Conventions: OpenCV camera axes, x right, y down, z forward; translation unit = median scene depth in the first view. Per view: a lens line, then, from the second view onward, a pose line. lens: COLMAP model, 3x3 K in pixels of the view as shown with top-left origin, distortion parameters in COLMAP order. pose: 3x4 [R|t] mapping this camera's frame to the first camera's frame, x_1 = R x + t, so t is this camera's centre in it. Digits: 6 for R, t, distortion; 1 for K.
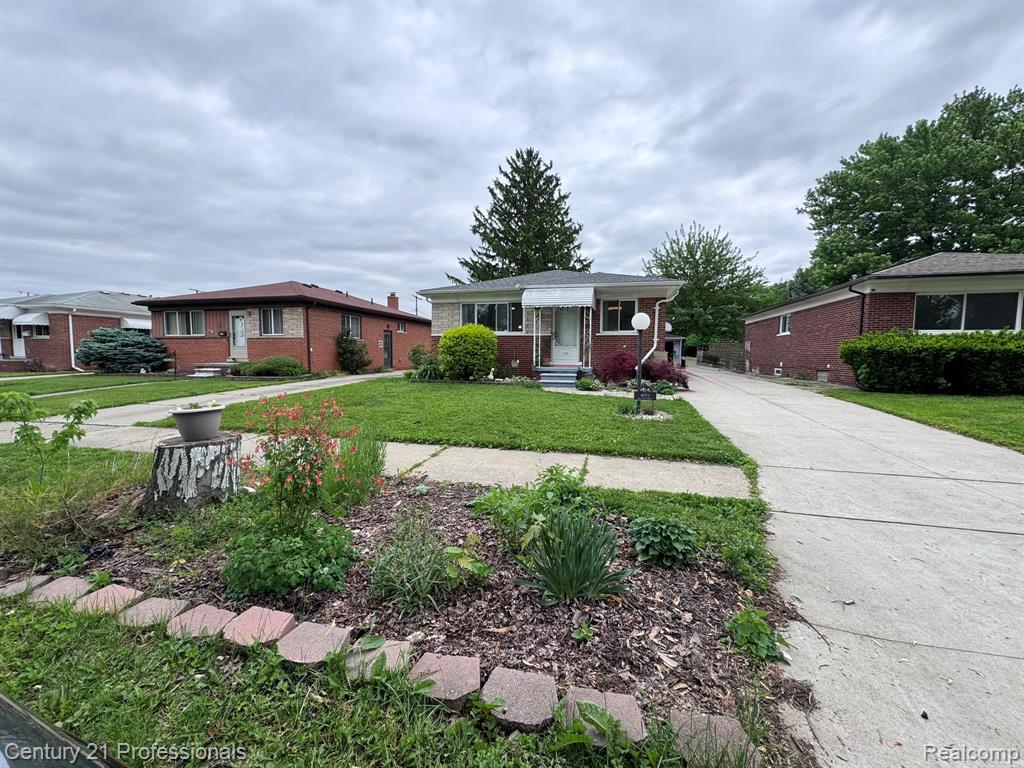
lens RADIAL K [[408.5, 0, 514.2], [0, 408.5, 385.6], [0, 0, 1]] dist [-0.000439, 0.001552]
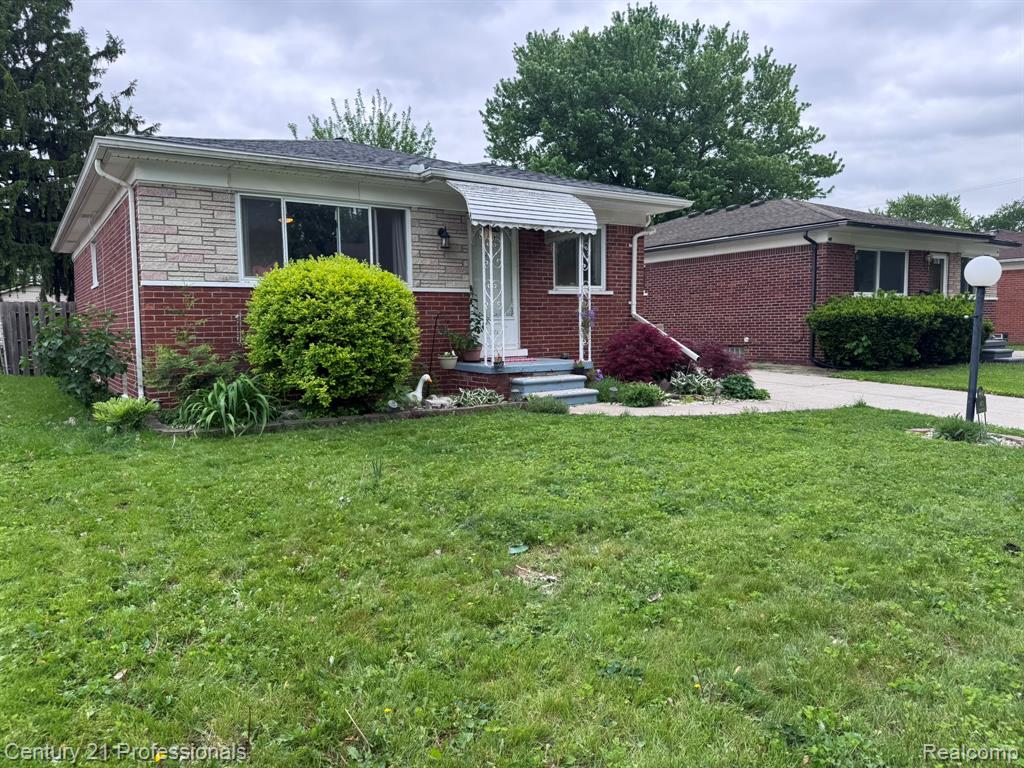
lens RADIAL K [[718.1, 0, 517.8], [0, 718.1, 394.1], [0, 0, 1]] dist [0.059042, -0.065359]
pose [[0.659759, -0.089392, 0.746142, -0.562823], [0.076181, 0.995741, 0.051934, -0.058447], [-0.747606, 0.022578, 0.663759, 0.534611]]
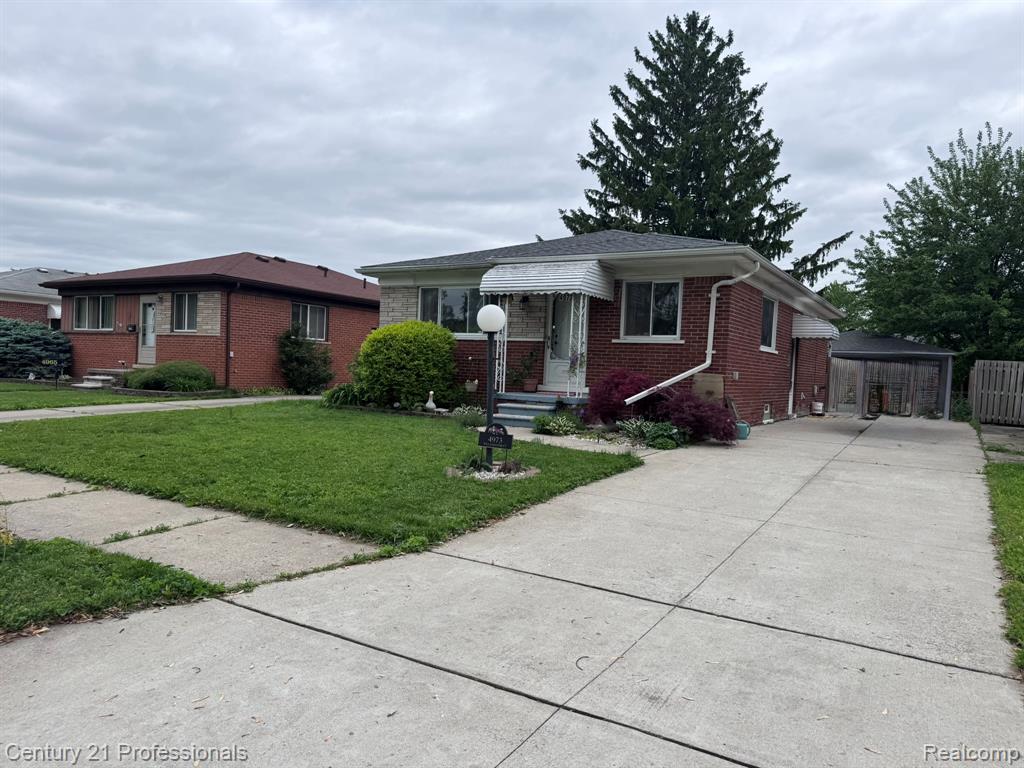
lens RADIAL K [[718.1, 0, 531.4], [0, 718.1, 398.3], [0, 0, 1]] dist [0.059042, -0.065359]
pose [[0.958238, 0.044021, -0.282562, 0.446162], [-0.056069, 0.997824, -0.034690, -0.002319], [0.280420, 0.049084, 0.958622, -0.003053]]
